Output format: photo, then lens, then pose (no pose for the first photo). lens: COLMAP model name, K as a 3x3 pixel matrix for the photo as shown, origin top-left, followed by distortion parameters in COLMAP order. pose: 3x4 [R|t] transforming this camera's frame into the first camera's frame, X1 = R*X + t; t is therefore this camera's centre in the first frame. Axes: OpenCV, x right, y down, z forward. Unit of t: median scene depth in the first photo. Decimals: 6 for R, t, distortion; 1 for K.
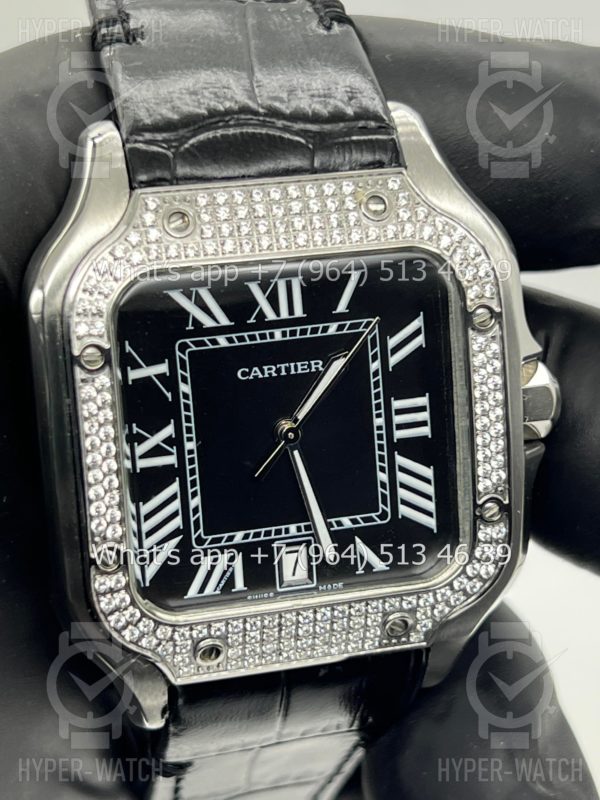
lens RADIAL K [[1885.3, 0, 300.0], [0, 1885.3, 400.0], [0, 0, 1]] dist [0.183193, 0.021520]
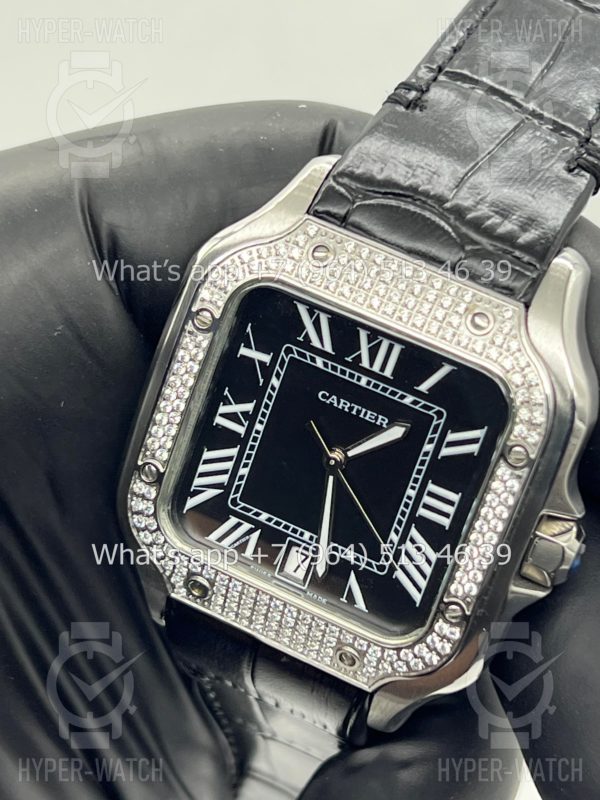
lens RADIAL K [[1885.3, 0, 300.0], [0, 1885.3, 400.0], [0, 0, 1]] dist [0.183193, 0.021520]
pose [[0.763079, 0.476231, -0.436938, 0.468745], [-0.472100, 0.872435, 0.126404, -0.151898], [0.441398, 0.109822, 0.890566, -0.047812]]
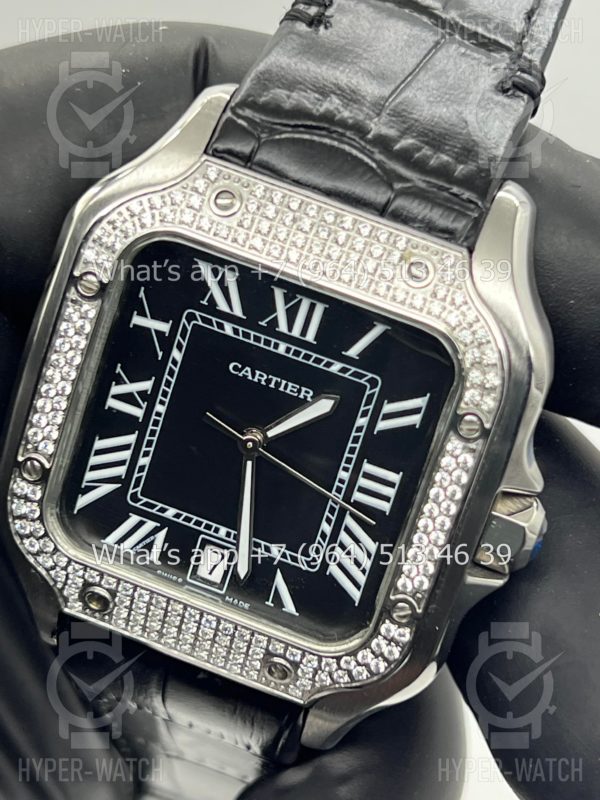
lens RADIAL K [[1885.3, 0, 300.0], [0, 1885.3, 400.0], [0, 0, 1]] dist [0.183193, 0.021520]
pose [[0.827783, 0.442222, -0.345275, 0.348618], [-0.434842, 0.894570, 0.103233, -0.116046], [0.354525, 0.064686, 0.932807, 0.082045]]
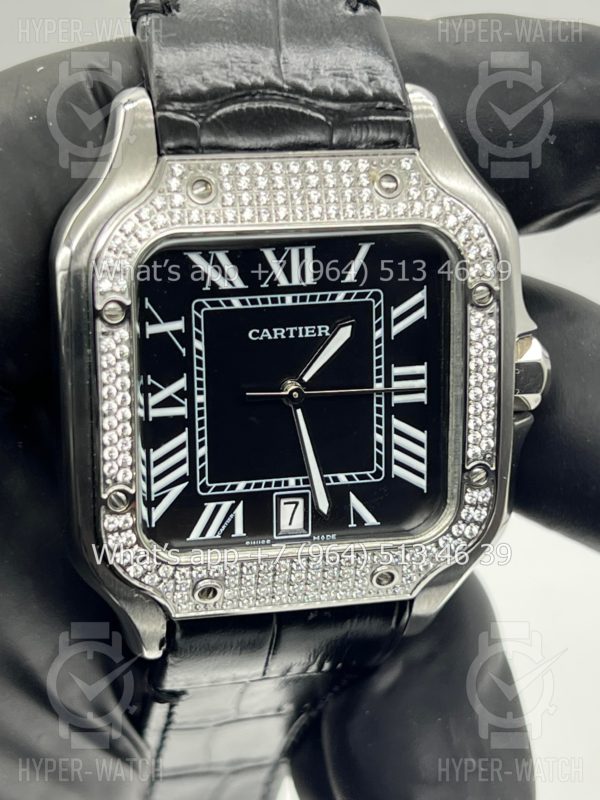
lens RADIAL K [[1885.3, 0, 300.0], [0, 1885.3, 400.0], [0, 0, 1]] dist [0.183193, 0.021520]
pose [[0.998163, 0.060448, -0.004085, 0.002393], [-0.060247, 0.997440, 0.038521, -0.019450], [0.006403, -0.038204, 0.999249, -0.064783]]
